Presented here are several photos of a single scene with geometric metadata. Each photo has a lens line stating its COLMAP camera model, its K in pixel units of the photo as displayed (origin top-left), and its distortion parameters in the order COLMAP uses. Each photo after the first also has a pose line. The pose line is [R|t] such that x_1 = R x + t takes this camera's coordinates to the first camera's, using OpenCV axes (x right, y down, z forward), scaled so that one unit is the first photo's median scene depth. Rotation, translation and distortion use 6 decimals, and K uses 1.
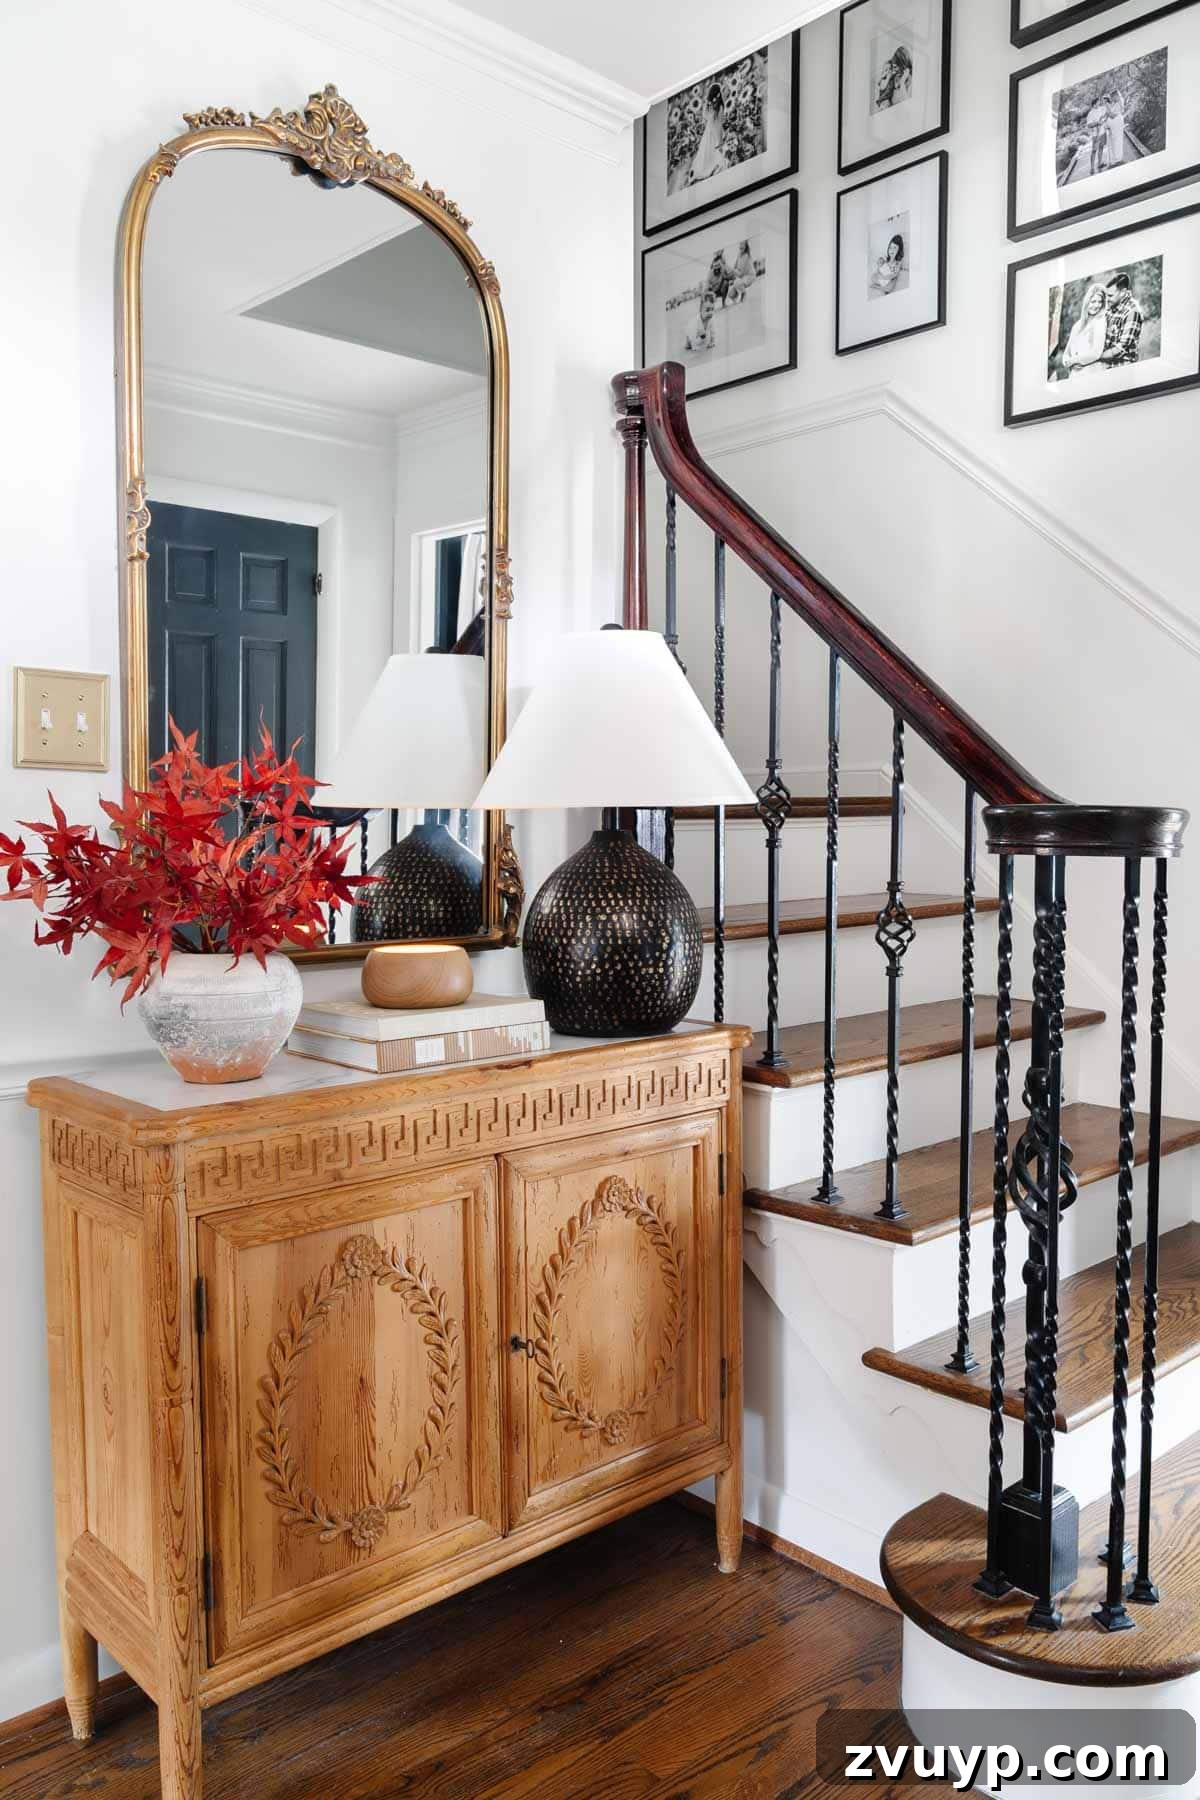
lens RADIAL K [[1405.2, 0, 599.9], [0, 1405.2, 896.0], [0, 0, 1]] dist [0.001437, -0.003498]
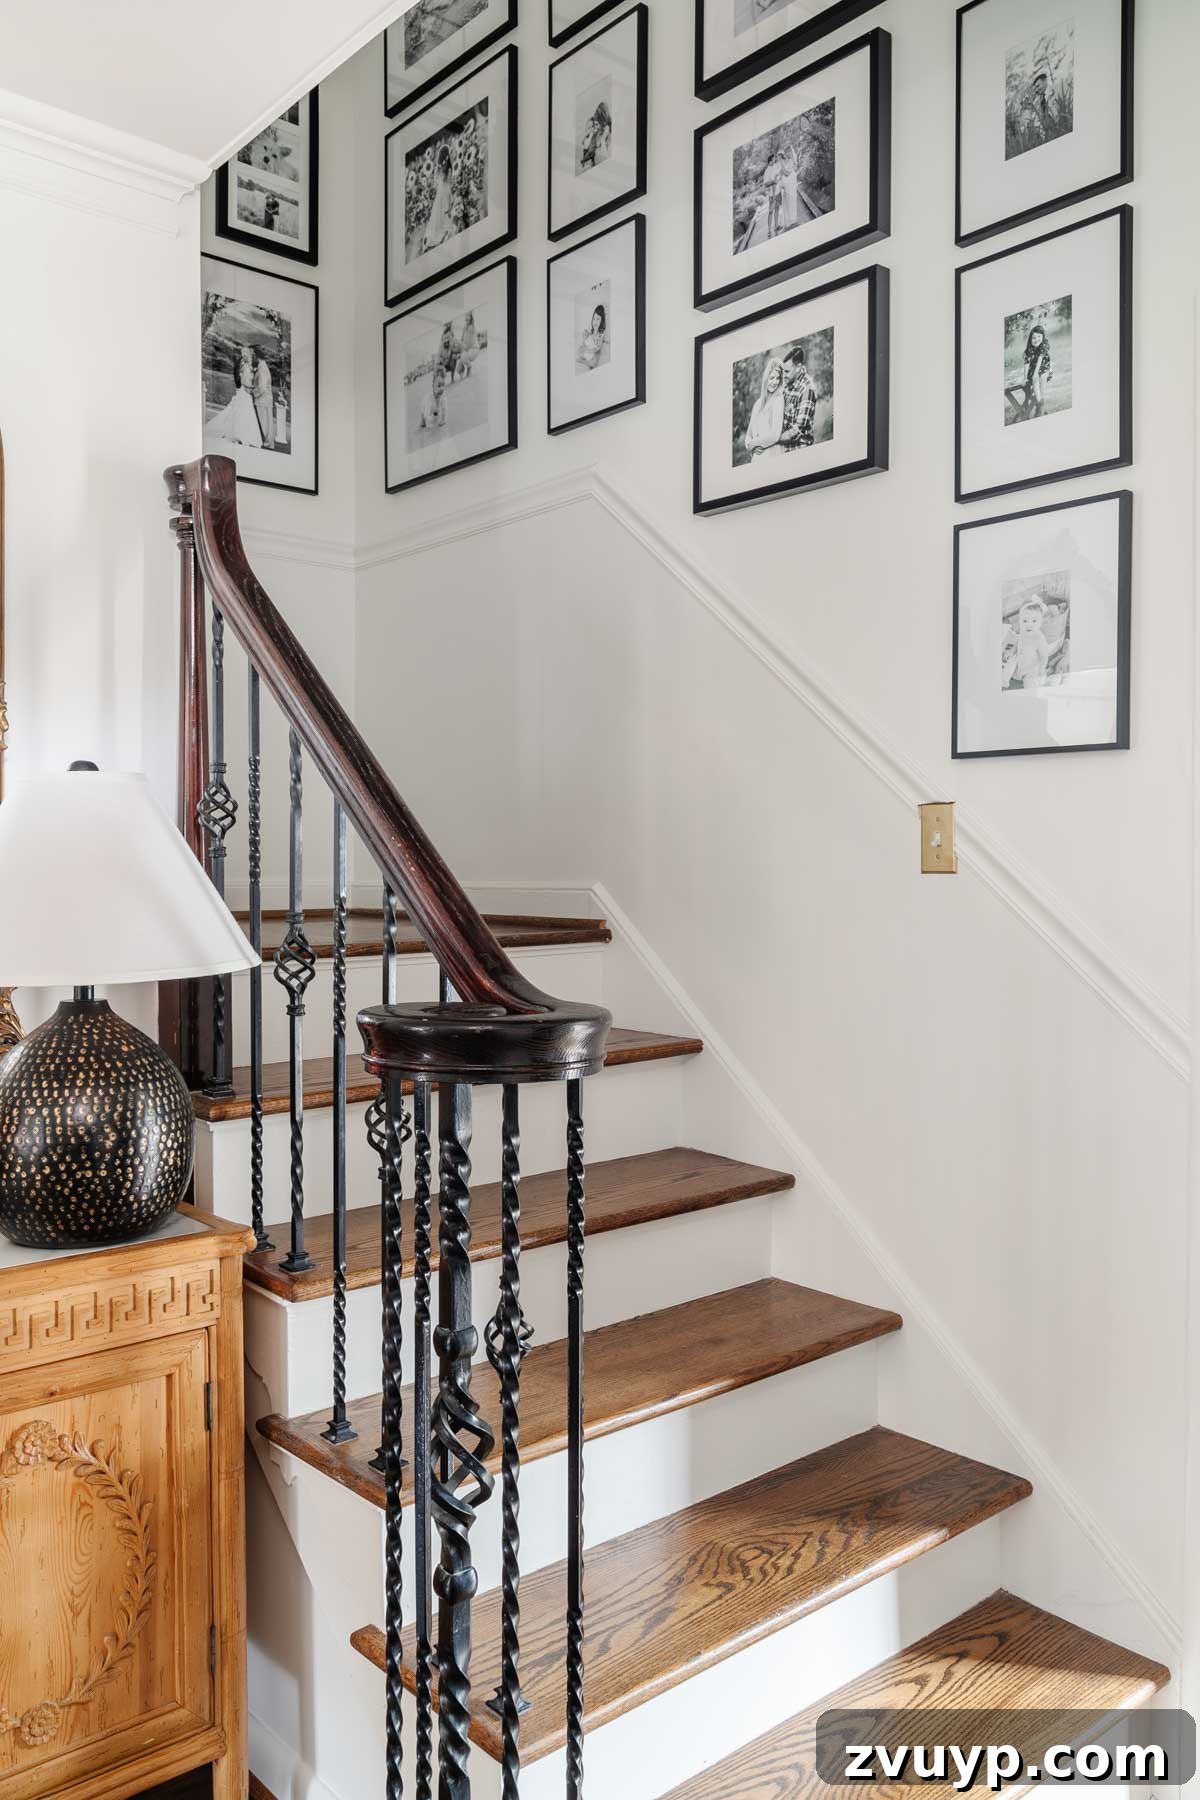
lens RADIAL K [[1405.2, 0, 599.9], [0, 1405.2, 896.0], [0, 0, 1]] dist [0.001437, -0.003498]
pose [[0.999586, 0.000859, -0.028775, 0.361004], [-0.001883, 0.999366, -0.035545, -0.083072], [0.028726, 0.035584, 0.998954, 0.155894]]
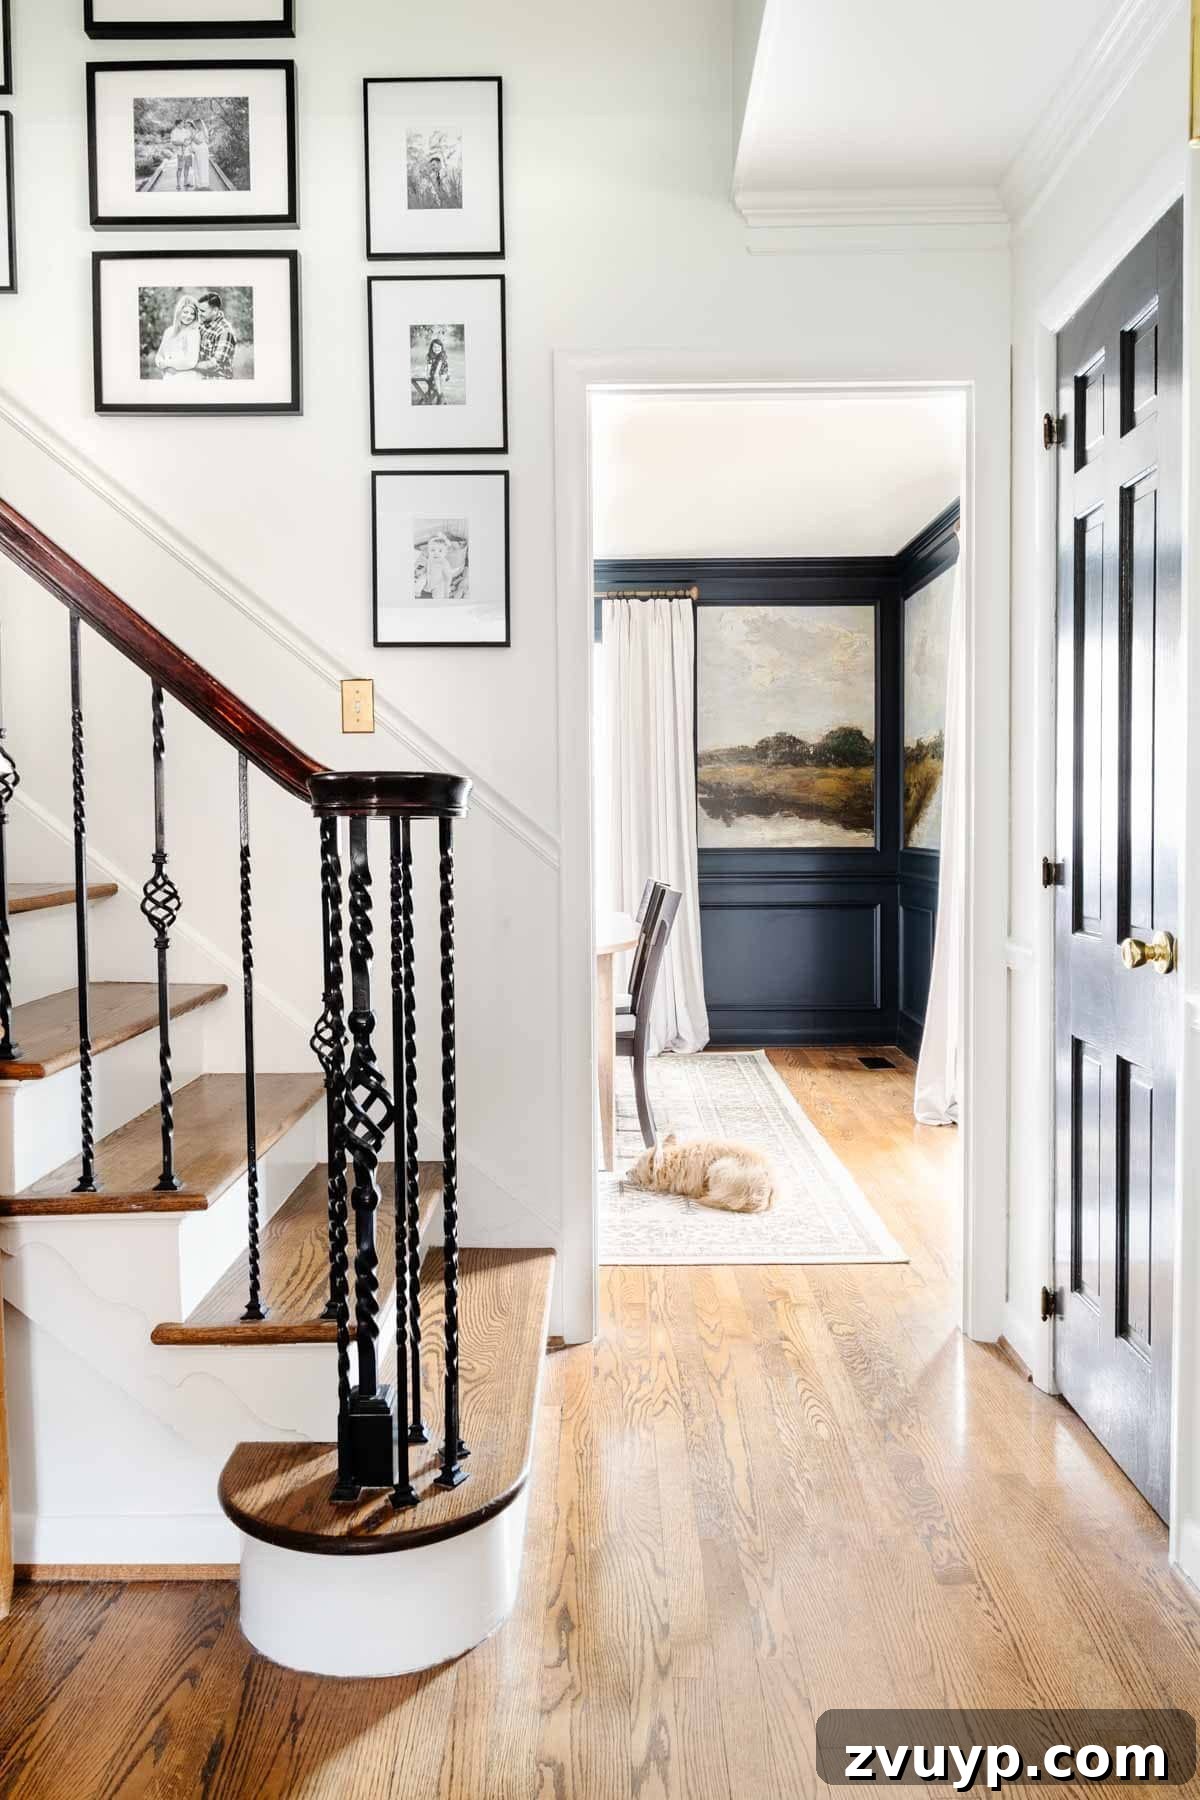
lens RADIAL K [[1416.3, 0, 598.5], [0, 1416.3, 895.2], [0, 0, 1]] dist [0.011472, -0.011124]
pose [[0.680594, -0.042423, 0.731432, -0.316855], [0.050996, 0.998644, 0.010470, 0.024536], [-0.730884, 0.030174, 0.681834, 0.082704]]
